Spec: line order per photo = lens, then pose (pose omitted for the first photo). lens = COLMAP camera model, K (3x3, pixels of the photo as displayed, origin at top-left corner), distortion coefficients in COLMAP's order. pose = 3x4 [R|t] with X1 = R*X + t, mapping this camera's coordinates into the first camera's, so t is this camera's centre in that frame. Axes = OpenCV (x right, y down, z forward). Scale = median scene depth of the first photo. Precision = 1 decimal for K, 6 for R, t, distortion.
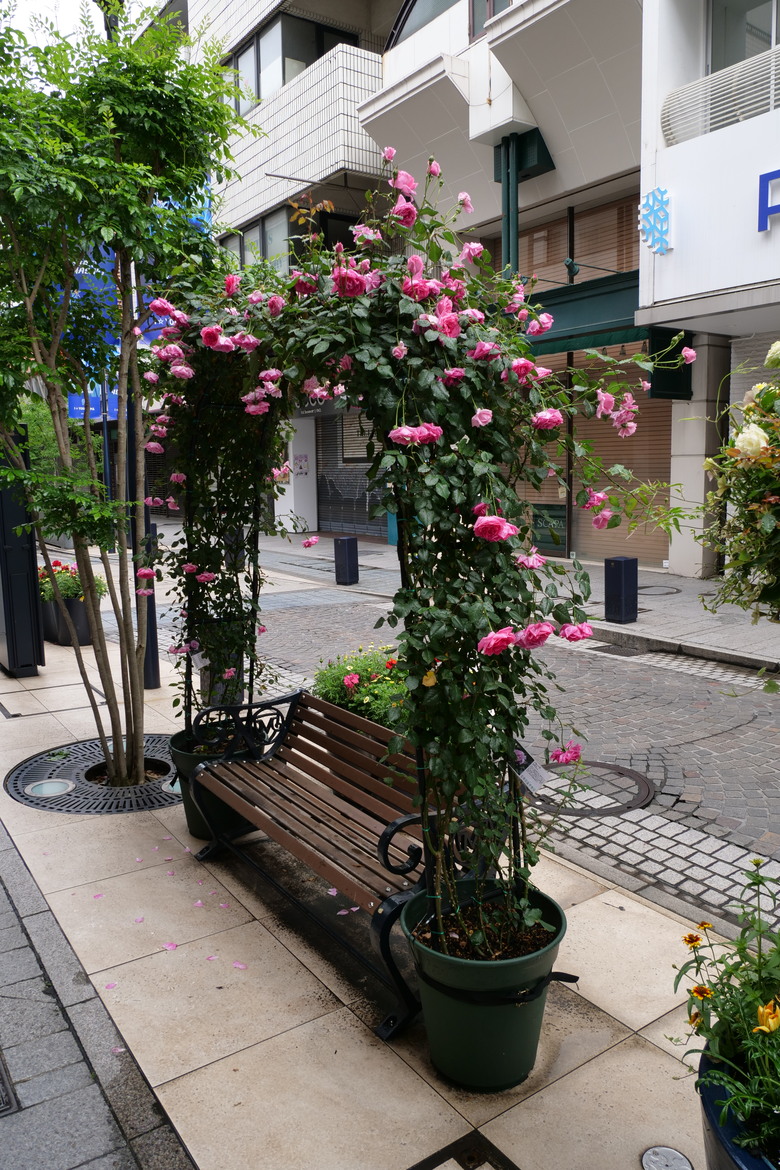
lens RADIAL K [[842.9, 0, 388.5], [0, 842.9, 579.1], [0, 0, 1]] dist [-0.056234, 0.027353]
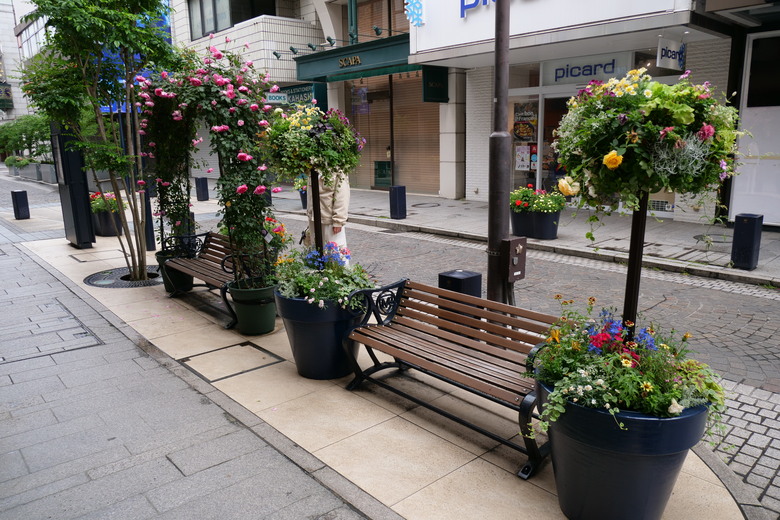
lens RADIAL K [[561.9, 0, 395.2], [0, 561.9, 266.3], [0, 0, 1]] dist [-0.056234, 0.027353]
pose [[0.992024, -0.031313, 0.122101, 0.239552], [0.020557, 0.995875, 0.088375, 0.103639], [-0.124364, -0.085160, 0.988575, -0.715423]]
